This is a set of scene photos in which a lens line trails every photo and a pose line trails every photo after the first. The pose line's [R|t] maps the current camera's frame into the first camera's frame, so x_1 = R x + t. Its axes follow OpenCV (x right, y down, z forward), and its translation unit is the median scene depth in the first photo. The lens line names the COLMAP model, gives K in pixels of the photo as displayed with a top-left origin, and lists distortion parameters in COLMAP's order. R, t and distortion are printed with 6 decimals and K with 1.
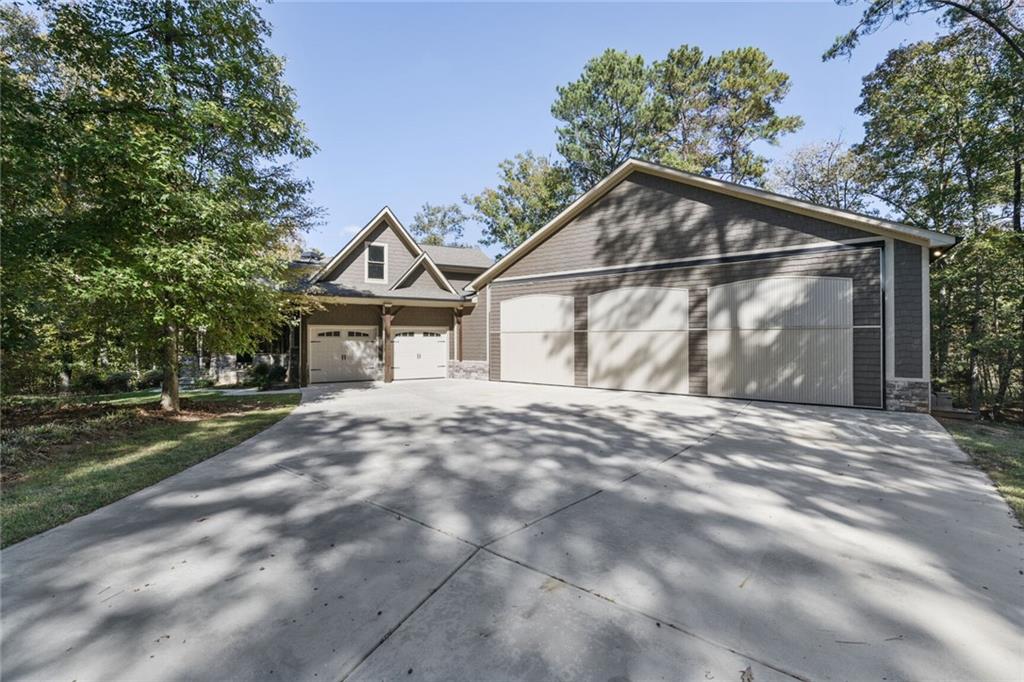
lens RADIAL K [[409.7, 0, 514.2], [0, 409.7, 328.3], [0, 0, 1]] dist [-0.000269, 0.000033]
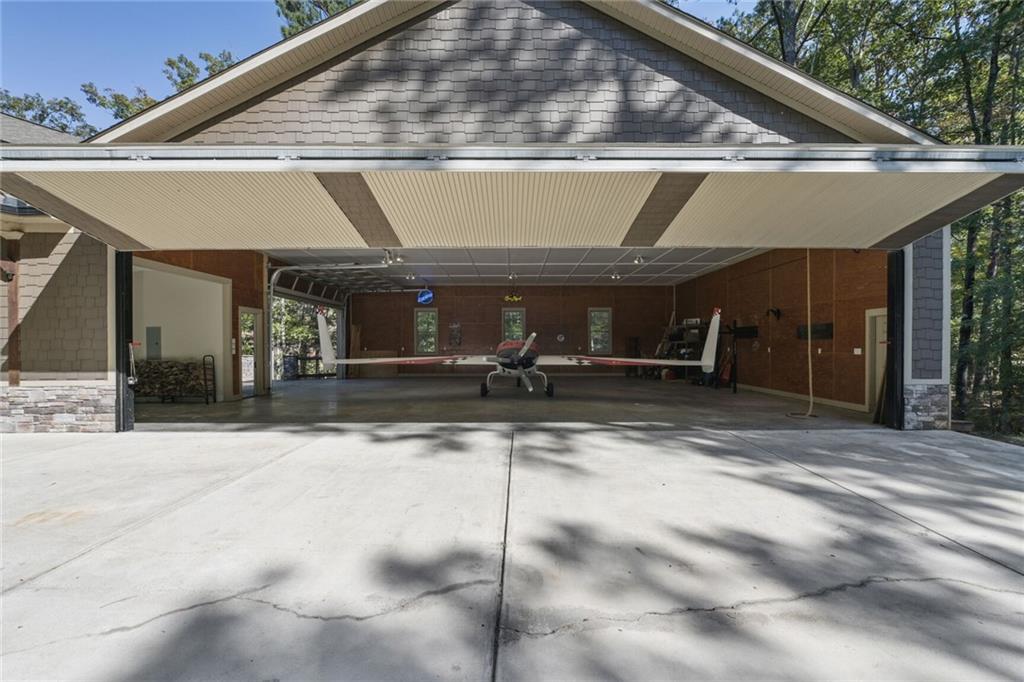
lens RADIAL K [[429.9, 0, 512.0], [0, 429.9, 341.0], [0, 0, 1]] dist [-0.000878, -0.000330]
pose [[0.805920, 0.005474, 0.591999, -0.000849], [-0.014212, 0.999848, 0.010102, 0.026547], [-0.591854, -0.016555, 0.805875, 0.361784]]
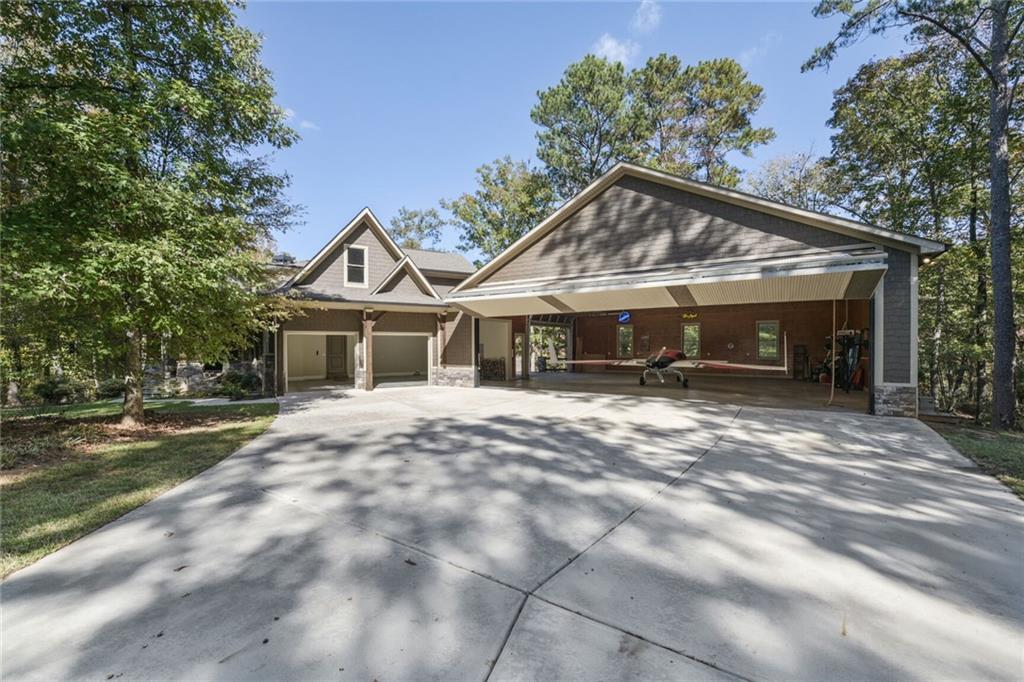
lens RADIAL K [[405.1, 0, 512.0], [0, 405.1, 341.0], [0, 0, 1]] dist [-0.000614, -0.000321]
pose [[0.998356, -0.000942, 0.057318, -0.020739], [0.000056, 0.999881, 0.015450, 0.000572], [-0.057326, -0.015421, 0.998236, 0.023114]]
